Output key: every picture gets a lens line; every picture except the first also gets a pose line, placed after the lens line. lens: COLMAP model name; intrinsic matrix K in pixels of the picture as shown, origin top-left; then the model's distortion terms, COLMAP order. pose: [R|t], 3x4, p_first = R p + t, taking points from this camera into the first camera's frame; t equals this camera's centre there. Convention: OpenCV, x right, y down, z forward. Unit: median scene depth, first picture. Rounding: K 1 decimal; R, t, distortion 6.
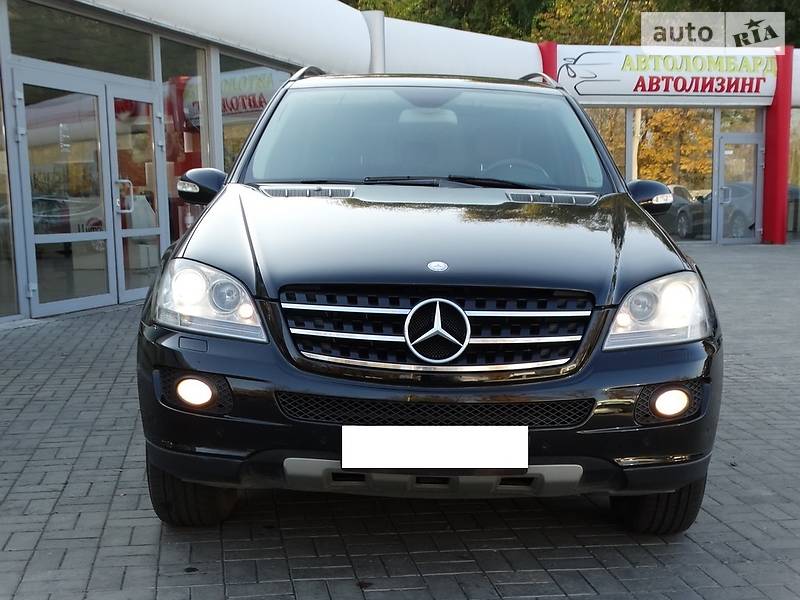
lens RADIAL K [[1098.1, 0, 401.0], [0, 1098.1, 294.0], [0, 0, 1]] dist [0.010451, 0.000000]
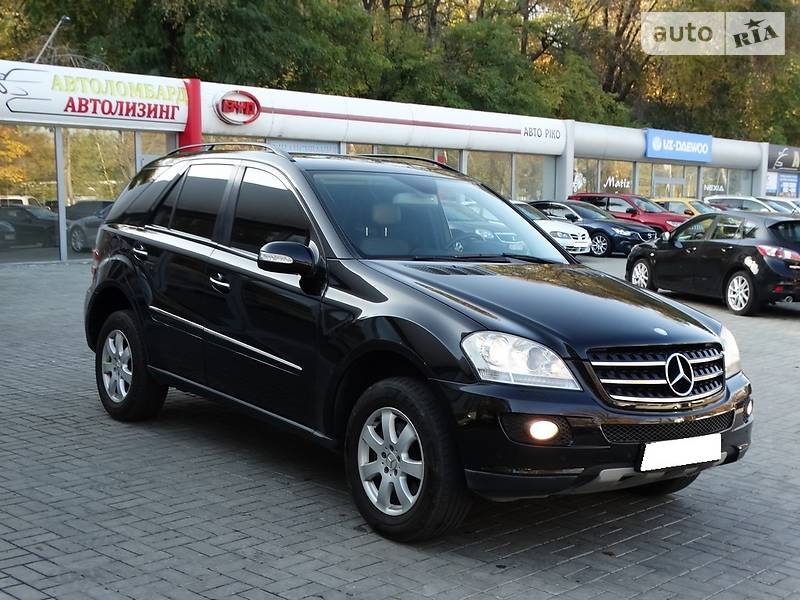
lens RADIAL K [[1098.1, 0, 409.2], [0, 1098.1, 265.6], [0, 0, 1]] dist [0.010451, 0.000000]
pose [[0.811362, -0.015736, 0.584332, -0.934224], [0.034085, 0.999210, -0.020419, -0.079801], [-0.583549, 0.036484, 0.811258, -0.025665]]
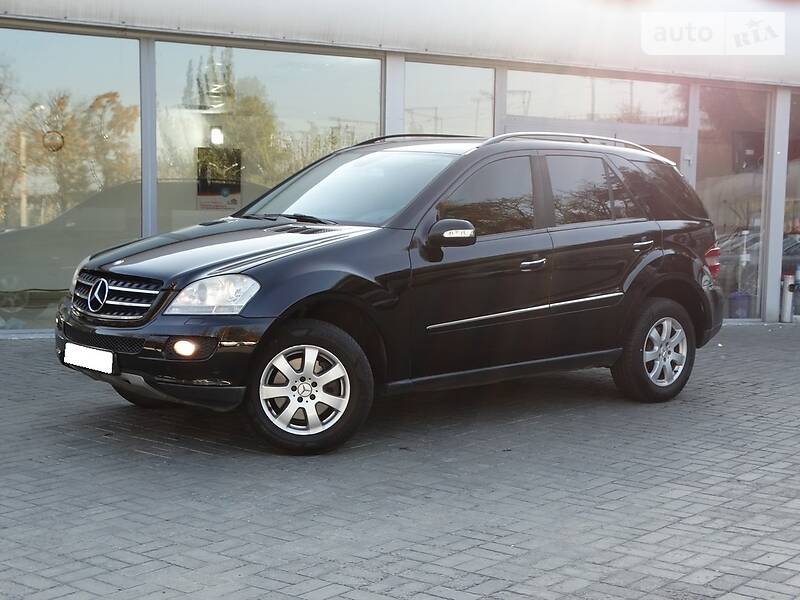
lens RADIAL K [[1251.1, 0, 406.4], [0, 1251.1, 301.5], [0, 0, 1]] dist [-0.000356, 0.000000]
pose [[0.655330, 0.058731, -0.753056, 1.605988], [-0.086526, 0.996247, 0.002400, -0.005839], [0.750370, 0.063587, 0.657952, -0.017557]]
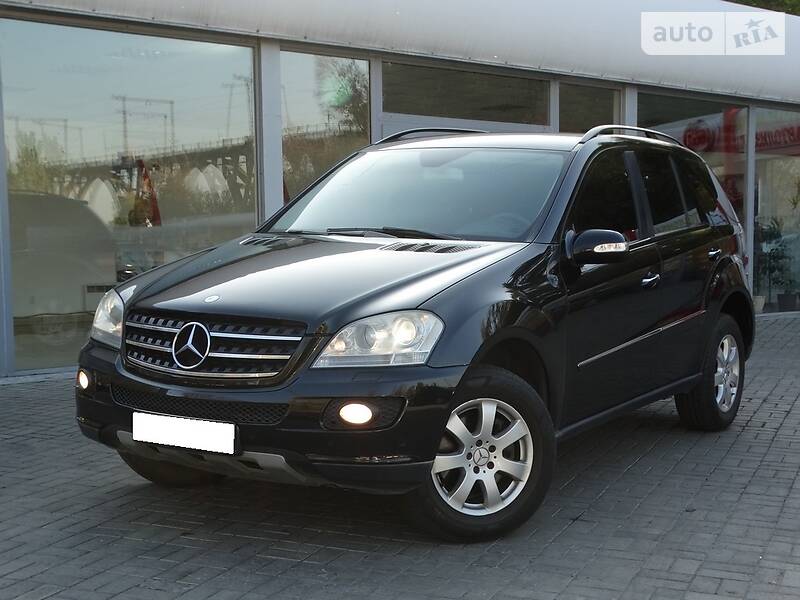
lens RADIAL K [[1251.1, 0, 398.1], [0, 1251.1, 301.0], [0, 0, 1]] dist [-0.000356, 0.000000]
pose [[0.838853, 0.025309, -0.543769, 0.879275], [-0.044063, 0.998798, -0.021485, -0.000242], [0.542571, 0.041983, 0.838960, -0.140803]]
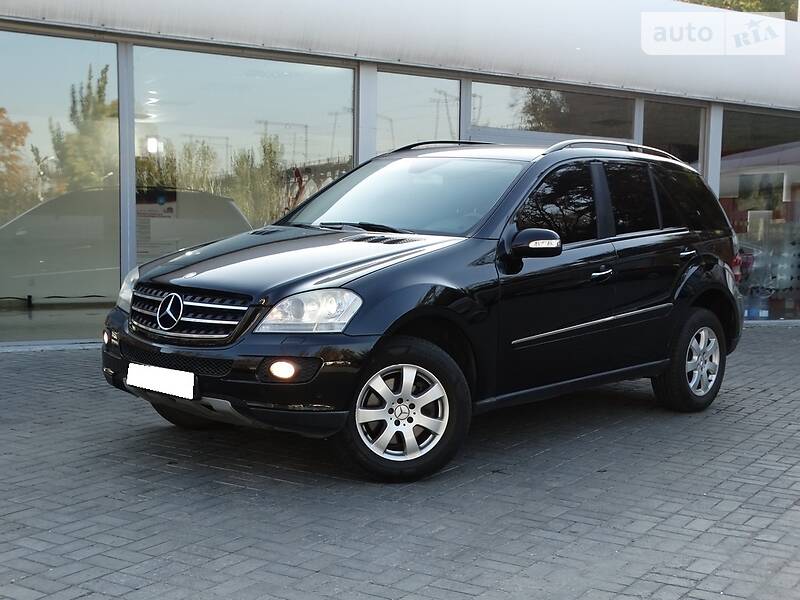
lens RADIAL K [[1143.5, 0, 398.3], [0, 1143.5, 303.3], [0, 0, 1]] dist [0.012609, 0.000000]
pose [[0.736792, 0.055798, -0.673813, 1.206136], [-0.080942, 0.996701, -0.005972, 0.001672], [0.671257, 0.058940, 0.738878, -0.071645]]
